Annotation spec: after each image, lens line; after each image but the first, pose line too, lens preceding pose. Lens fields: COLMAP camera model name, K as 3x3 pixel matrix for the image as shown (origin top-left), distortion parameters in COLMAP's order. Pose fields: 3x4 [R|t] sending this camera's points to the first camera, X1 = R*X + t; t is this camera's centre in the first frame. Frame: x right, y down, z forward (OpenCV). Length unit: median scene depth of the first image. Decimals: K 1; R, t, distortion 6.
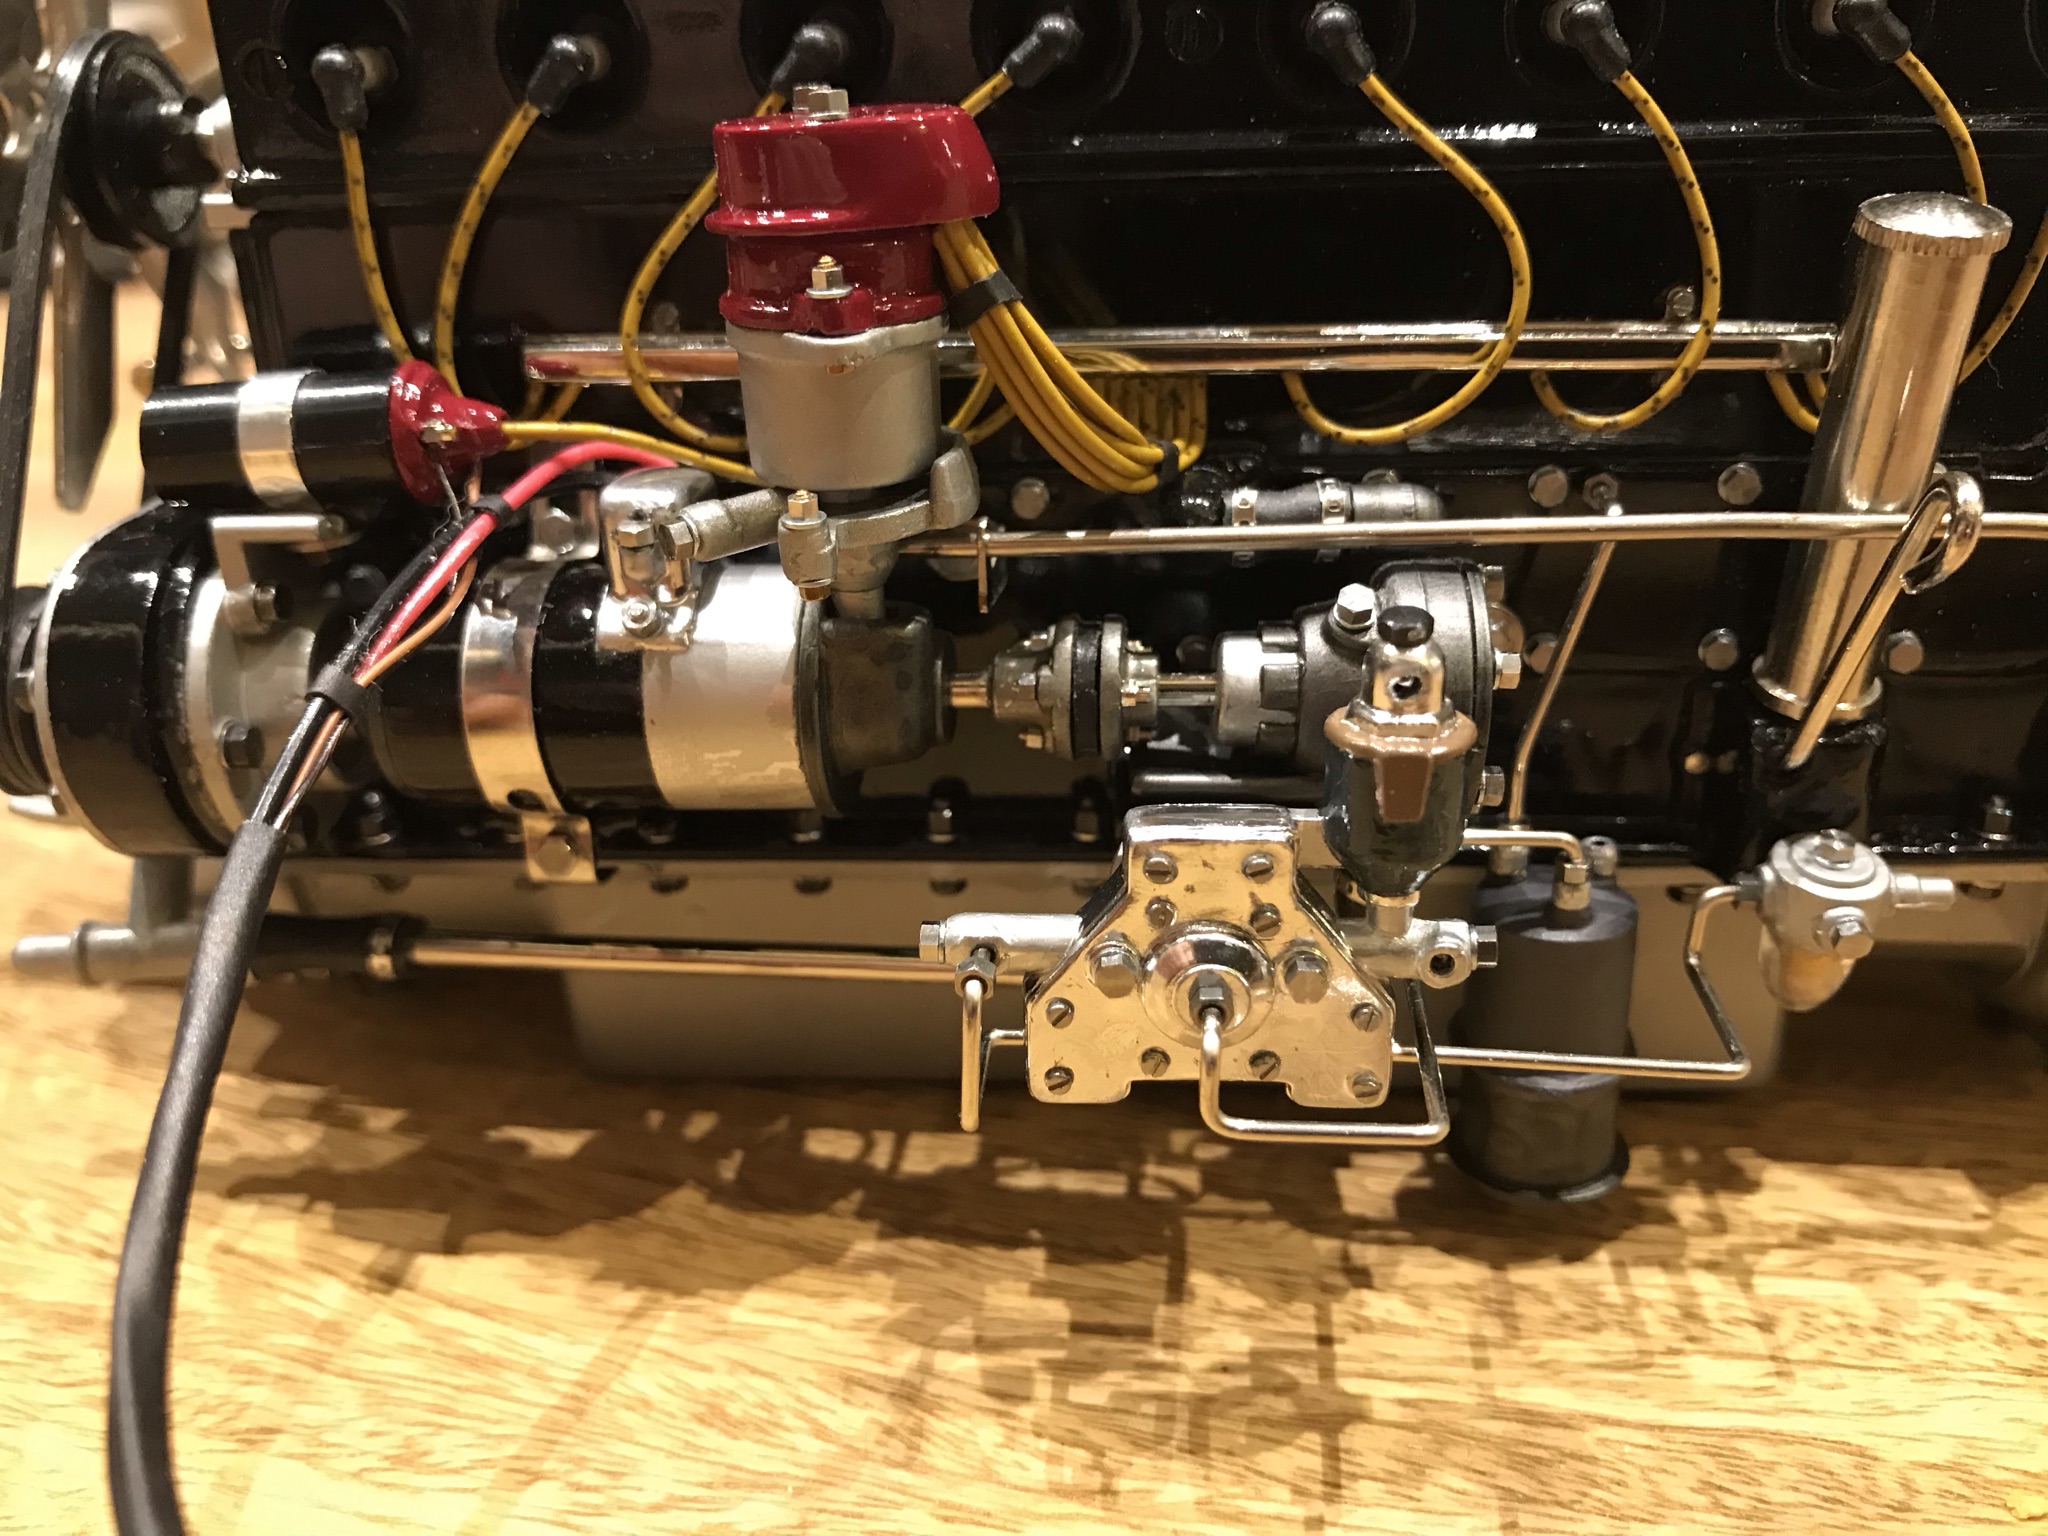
lens RADIAL K [[1788.3, 0, 1017.2], [0, 1788.3, 771.7], [0, 0, 1]] dist [-0.115507, 0.149900]
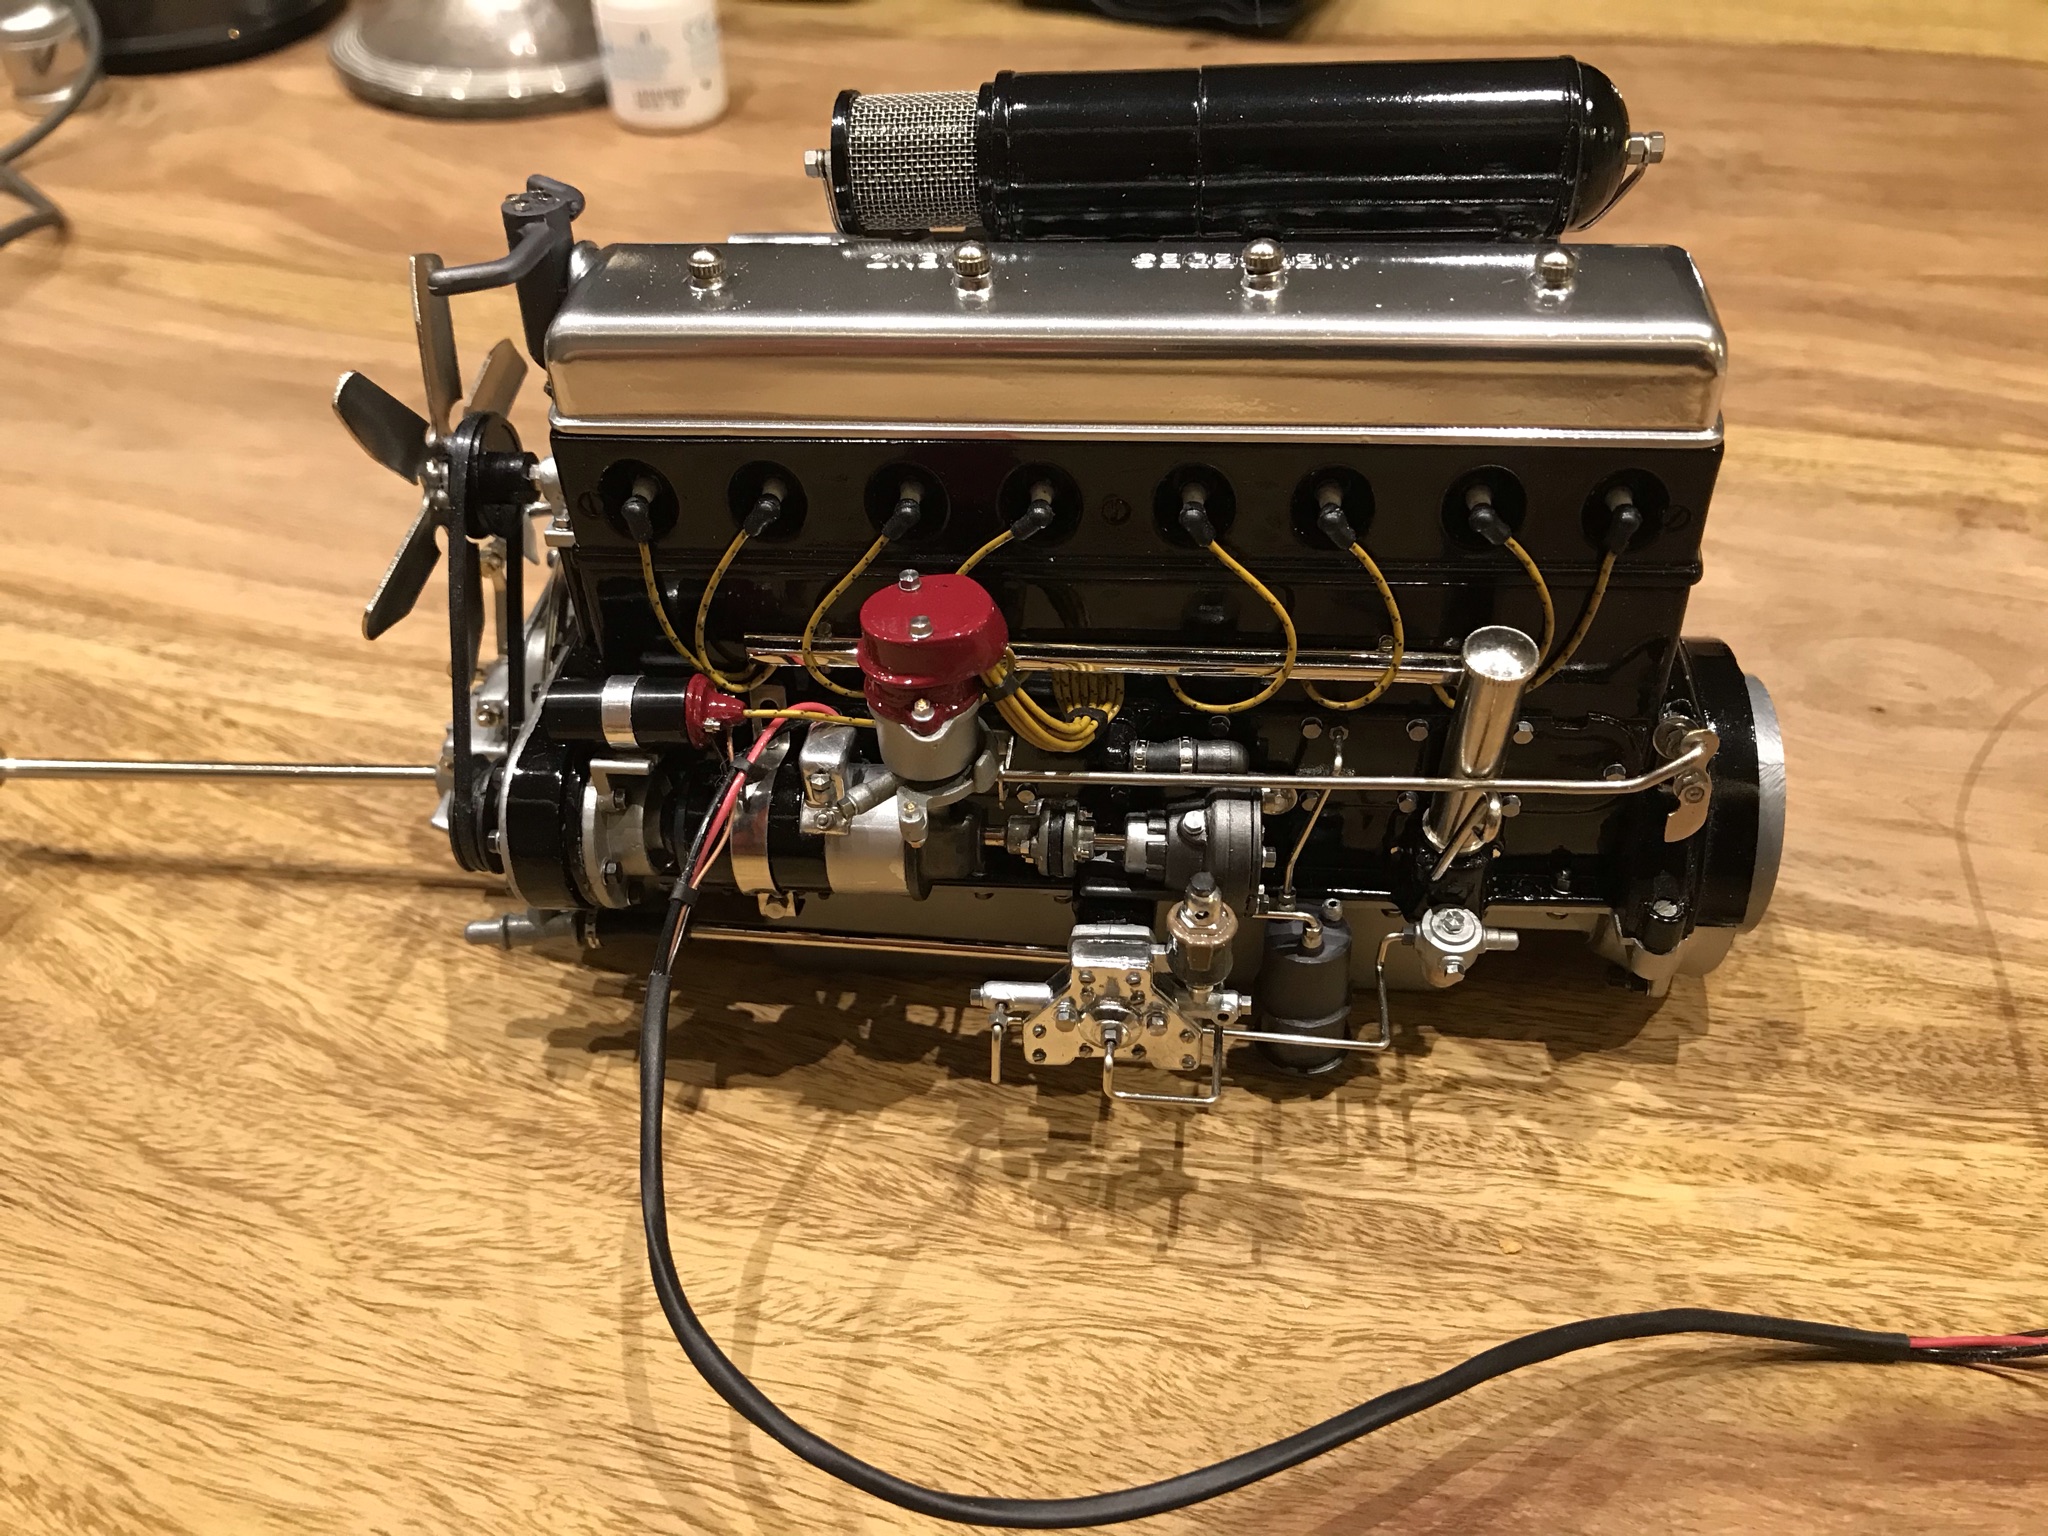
lens RADIAL K [[1702.3, 0, 1023.8], [0, 1702.3, 760.5], [0, 0, 1]] dist [-0.004537, 0.002555]
pose [[0.999900, 0.002418, -0.013942, 0.028898], [0.001597, 0.959711, 0.280986, -0.634514], [0.014059, -0.280980, 0.959611, -0.710518]]
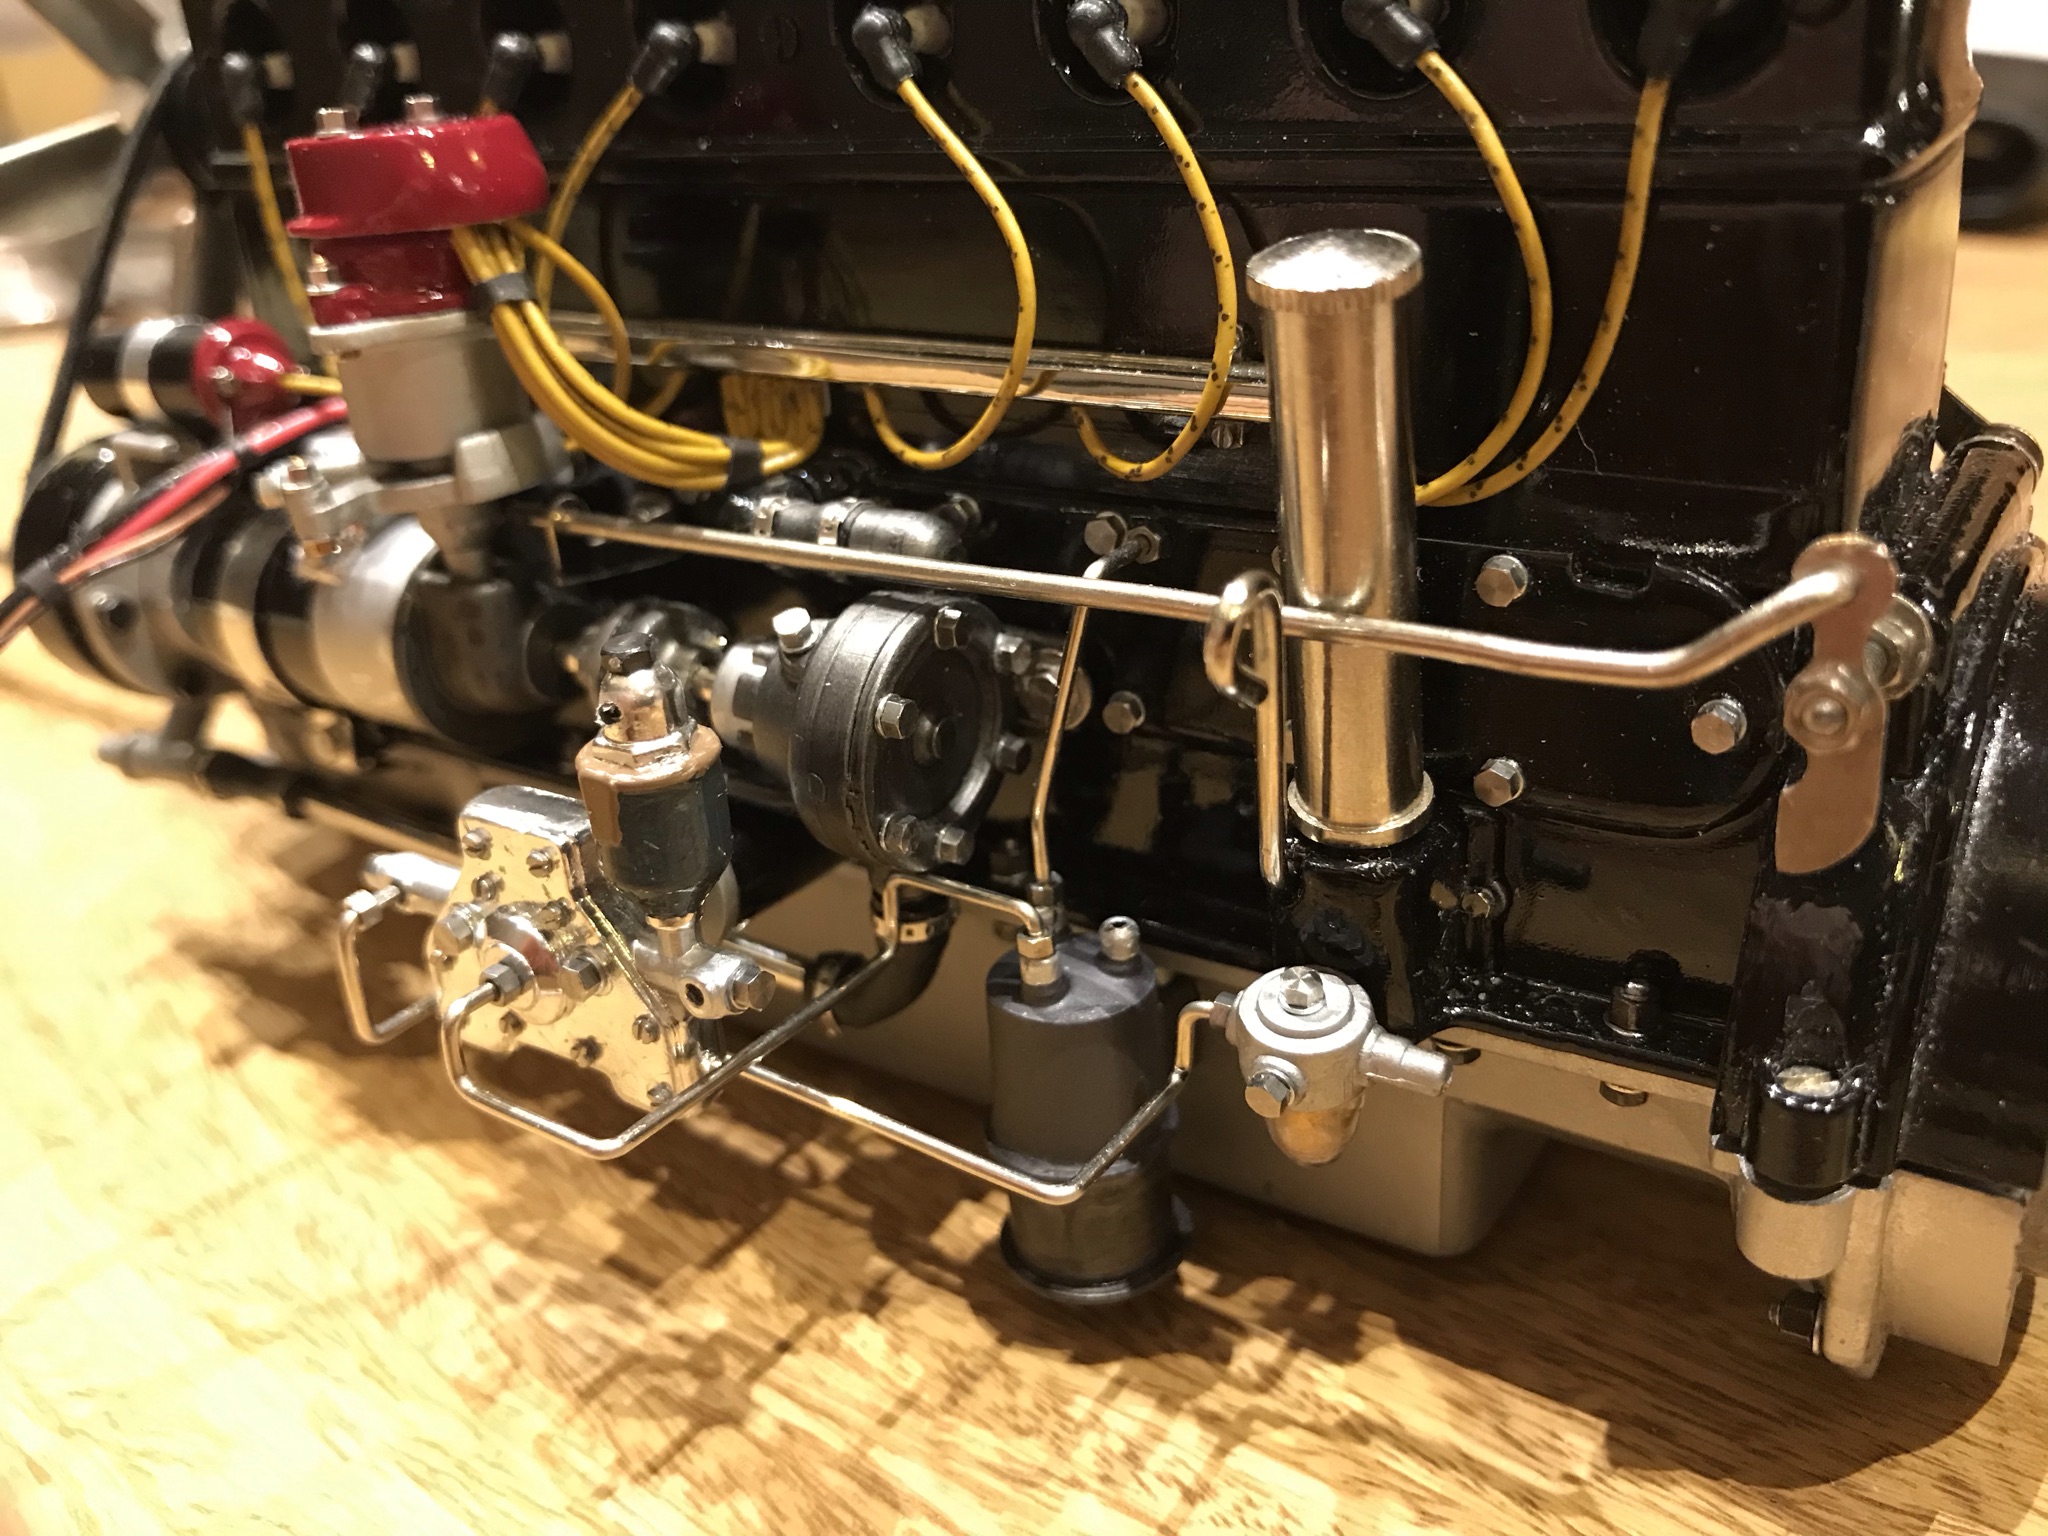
lens RADIAL K [[1808.0, 0, 1024.0], [0, 1808.0, 768.0], [0, 0, 1]] dist [-0.060852, -0.002056]
pose [[0.875683, 0.179930, -0.448112, 0.717501], [-0.163526, 0.983653, 0.075409, -0.105834], [0.454355, 0.007244, 0.890791, 0.153317]]
